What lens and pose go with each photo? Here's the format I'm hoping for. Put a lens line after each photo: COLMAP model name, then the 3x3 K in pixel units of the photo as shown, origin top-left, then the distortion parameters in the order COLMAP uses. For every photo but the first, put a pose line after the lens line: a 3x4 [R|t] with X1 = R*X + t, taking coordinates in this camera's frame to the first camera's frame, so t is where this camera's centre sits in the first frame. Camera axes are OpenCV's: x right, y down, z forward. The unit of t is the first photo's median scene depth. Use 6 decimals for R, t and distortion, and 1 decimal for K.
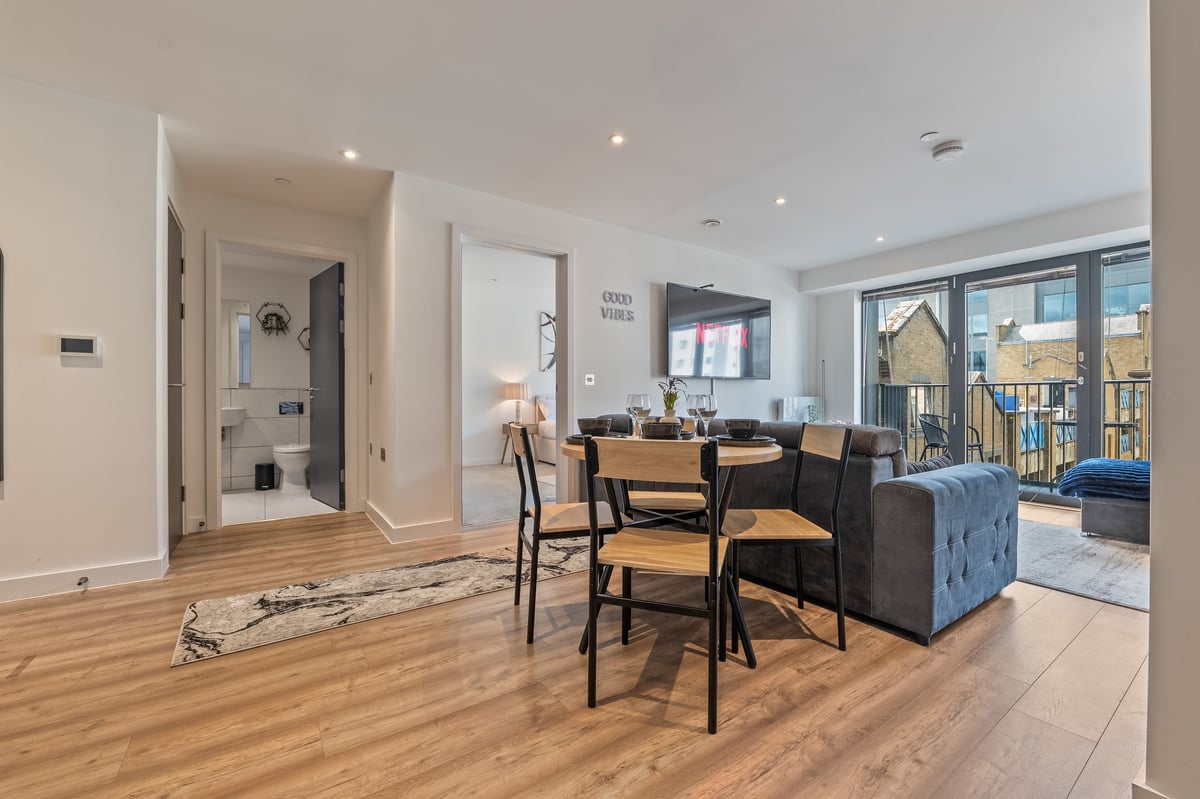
lens RADIAL K [[491.7, 0, 600.4], [0, 491.7, 399.7], [0, 0, 1]] dist [-0.013213, 0.000971]
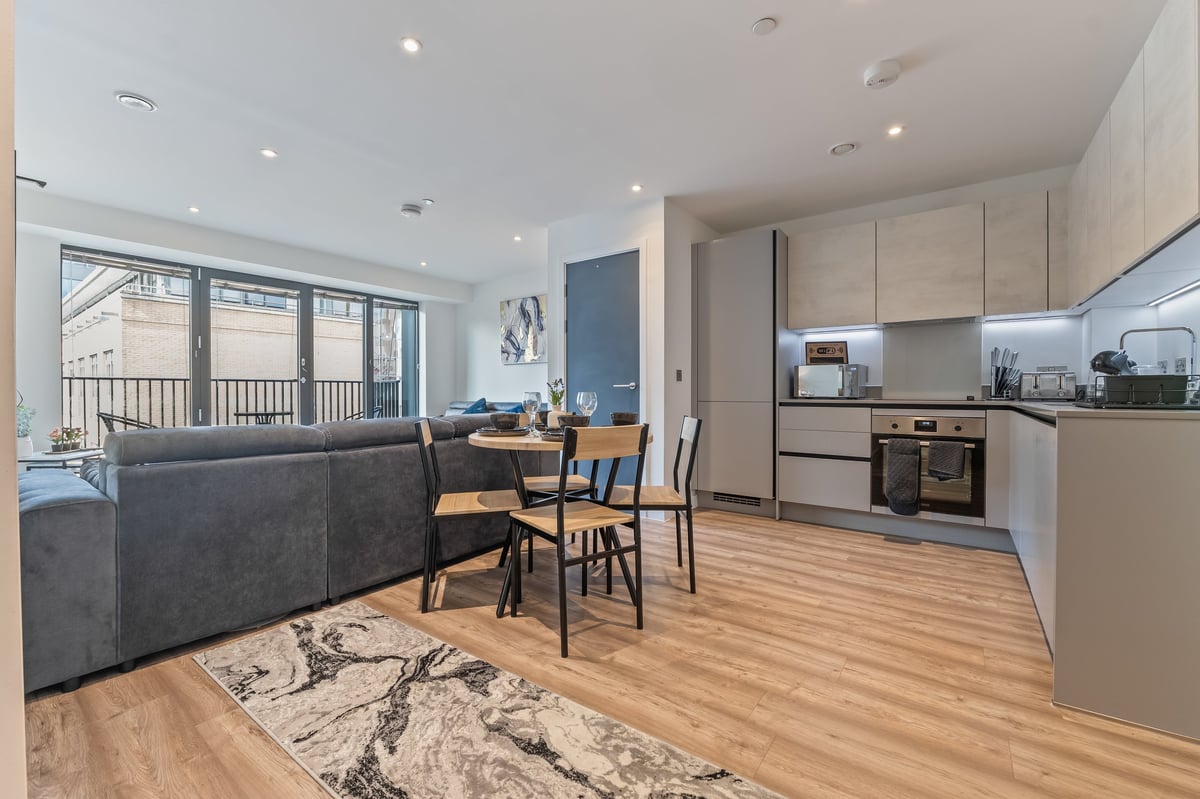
lens RADIAL K [[491.7, 0, 593.1], [0, 491.7, 396.2], [0, 0, 1]] dist [-0.013213, 0.000971]
pose [[-0.323885, -0.008265, 0.946060, -0.494107], [0.001299, 0.999957, 0.009180, -0.006318], [-0.946096, 0.004202, -0.323860, 0.641881]]
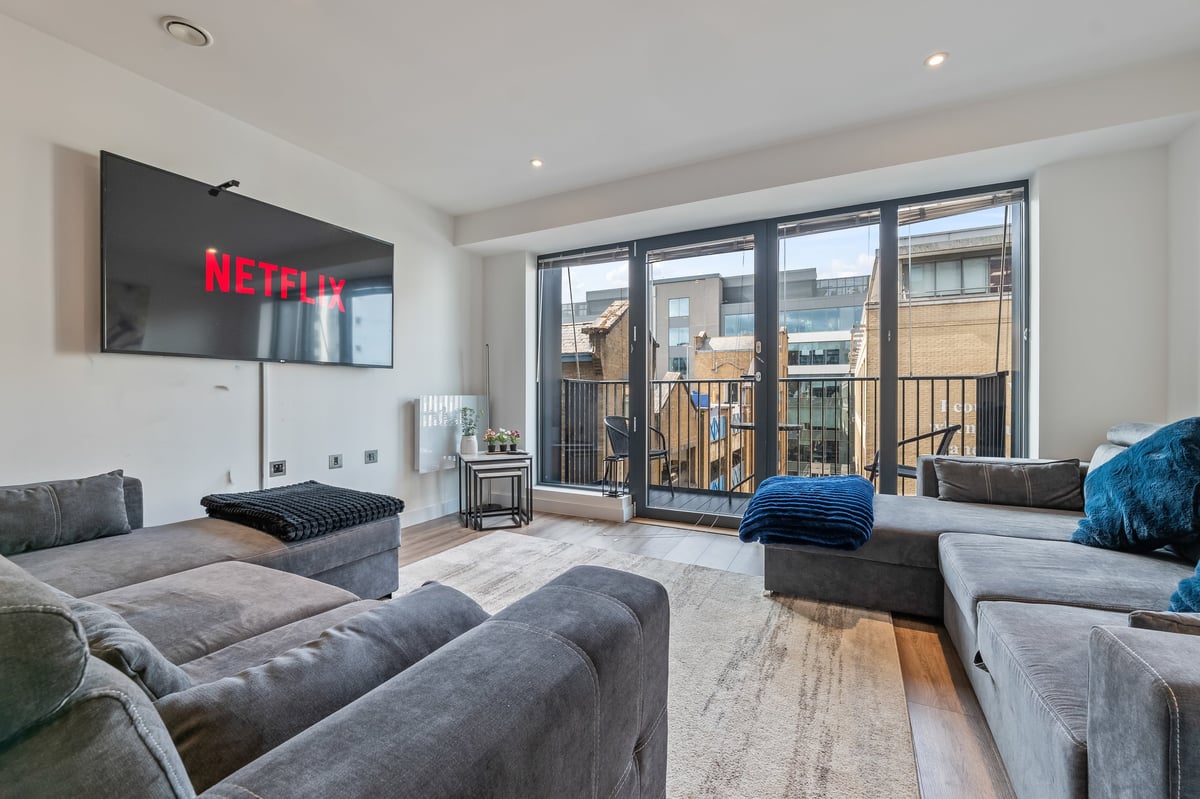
lens RADIAL K [[491.7, 0, 606.4], [0, 491.7, 398.5], [0, 0, 1]] dist [-0.013213, 0.000971]
pose [[0.876335, -0.000533, 0.481702, 0.343243], [-0.000808, 0.999996, 0.002576, -0.004088], [-0.481702, -0.002647, 0.876331, 0.373285]]
